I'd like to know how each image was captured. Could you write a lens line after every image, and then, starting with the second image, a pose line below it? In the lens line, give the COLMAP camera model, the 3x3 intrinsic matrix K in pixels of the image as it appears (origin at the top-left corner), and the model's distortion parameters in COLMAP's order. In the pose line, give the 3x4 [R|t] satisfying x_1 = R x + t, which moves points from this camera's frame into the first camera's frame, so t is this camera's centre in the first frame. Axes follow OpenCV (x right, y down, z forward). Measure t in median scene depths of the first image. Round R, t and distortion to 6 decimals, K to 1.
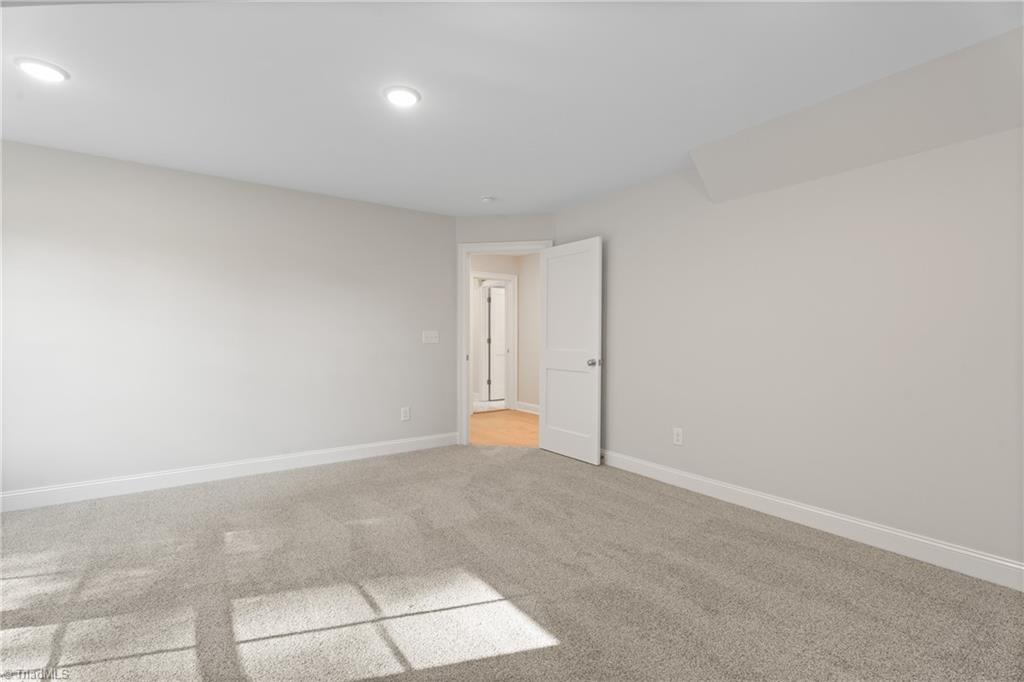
lens RADIAL K [[456.4, 0, 512.2], [0, 456.4, 345.4], [0, 0, 1]] dist [0.009462, -0.000058]
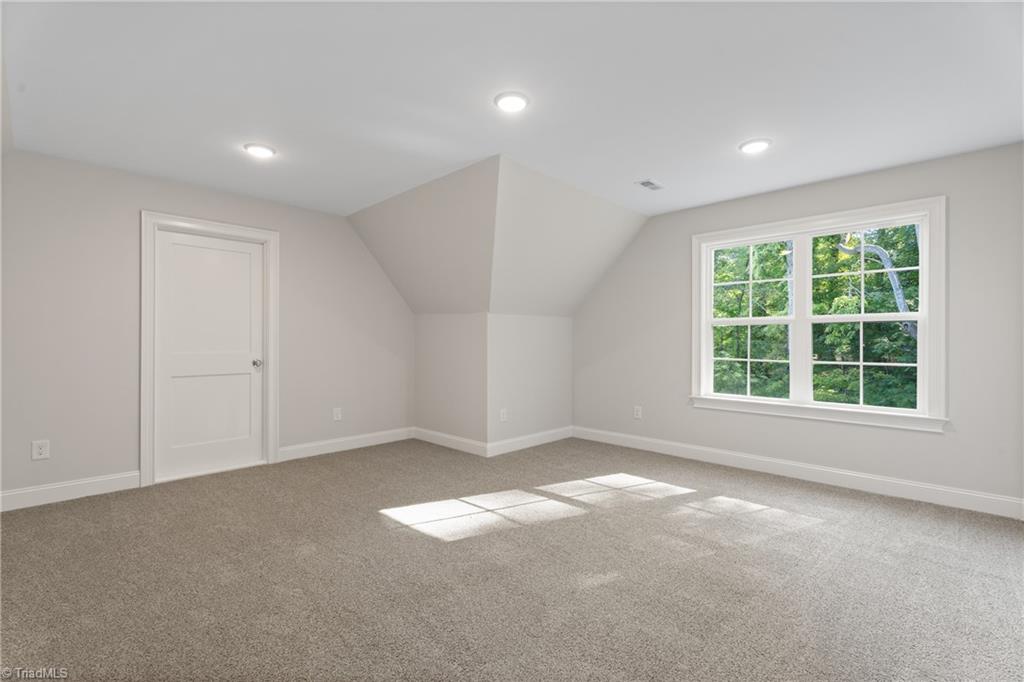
lens RADIAL K [[456.4, 0, 511.0], [0, 456.4, 345.6], [0, 0, 1]] dist [0.009462, -0.000058]
pose [[-0.986804, -0.008201, -0.161713, -0.102360], [-0.006529, 0.999920, -0.010870, 0.019992], [0.161789, -0.009671, -0.986778, 2.676675]]
